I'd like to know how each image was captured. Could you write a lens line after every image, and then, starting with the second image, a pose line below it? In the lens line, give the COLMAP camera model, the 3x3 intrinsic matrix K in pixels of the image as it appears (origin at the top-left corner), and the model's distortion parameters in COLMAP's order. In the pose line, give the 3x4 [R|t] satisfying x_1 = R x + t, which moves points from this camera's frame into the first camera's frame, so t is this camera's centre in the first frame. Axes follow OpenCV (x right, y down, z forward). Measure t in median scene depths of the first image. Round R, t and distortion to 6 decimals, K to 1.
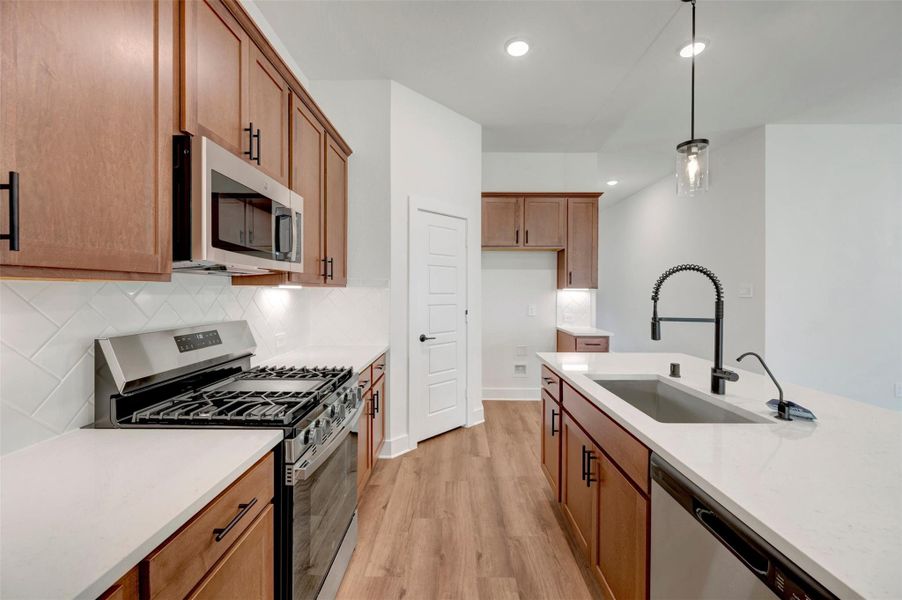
lens RADIAL K [[358.4, 0, 453.2], [0, 358.4, 295.1], [0, 0, 1]] dist [0.001739, -0.000327]
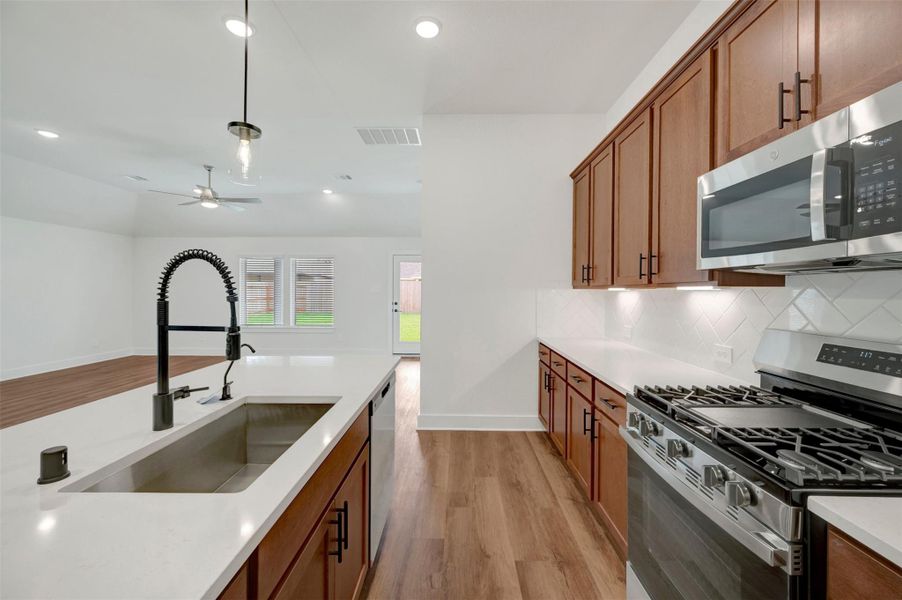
lens RADIAL K [[358.4, 0, 452.4], [0, 358.4, 293.3], [0, 0, 1]] dist [0.001739, -0.000327]
pose [[-0.999881, -0.010482, 0.011298, 0.123052], [-0.010275, 0.999781, 0.018222, -0.014145], [-0.011487, 0.018104, -0.999770, 1.420222]]
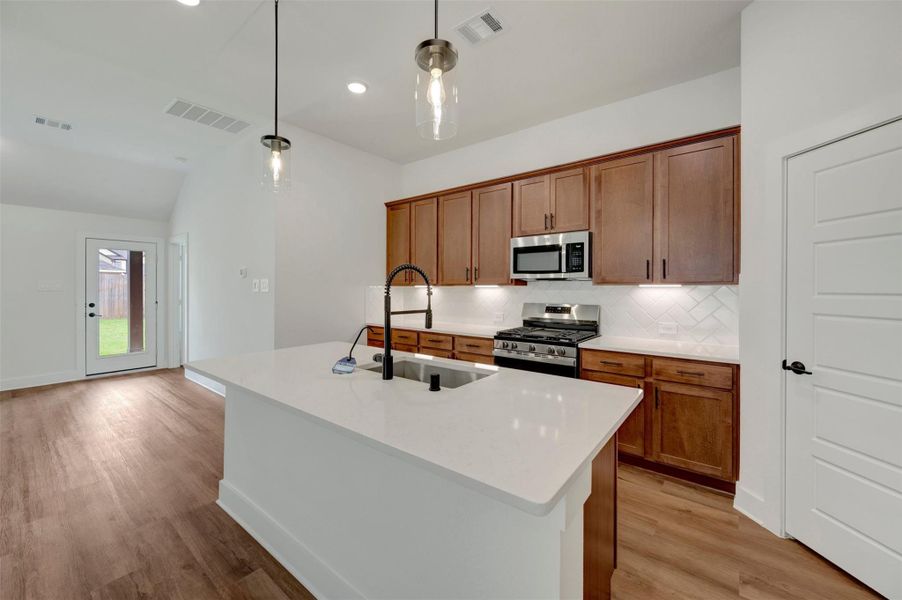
lens RADIAL K [[358.4, 0, 452.4], [0, 358.4, 292.1], [0, 0, 1]] dist [0.001739, -0.000327]
pose [[-0.620756, 0.002556, -0.784000, 1.231809], [-0.014525, 0.999786, 0.014759, -0.010960], [0.783869, 0.020549, -0.620586, 1.525532]]
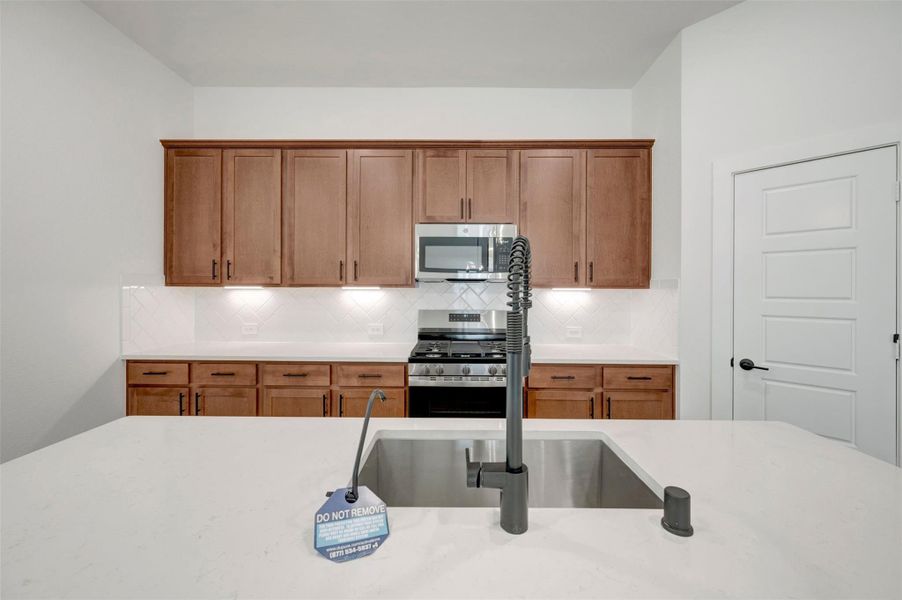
lens RADIAL K [[358.4, 0, 452.7], [0, 358.4, 292.4], [0, 0, 1]] dist [0.001739, -0.000327]
pose [[-0.009369, 0.000992, -0.999956, 0.970465], [-0.017471, 0.999847, 0.001155, -0.006983], [0.999803, 0.017481, -0.009350, 0.765657]]
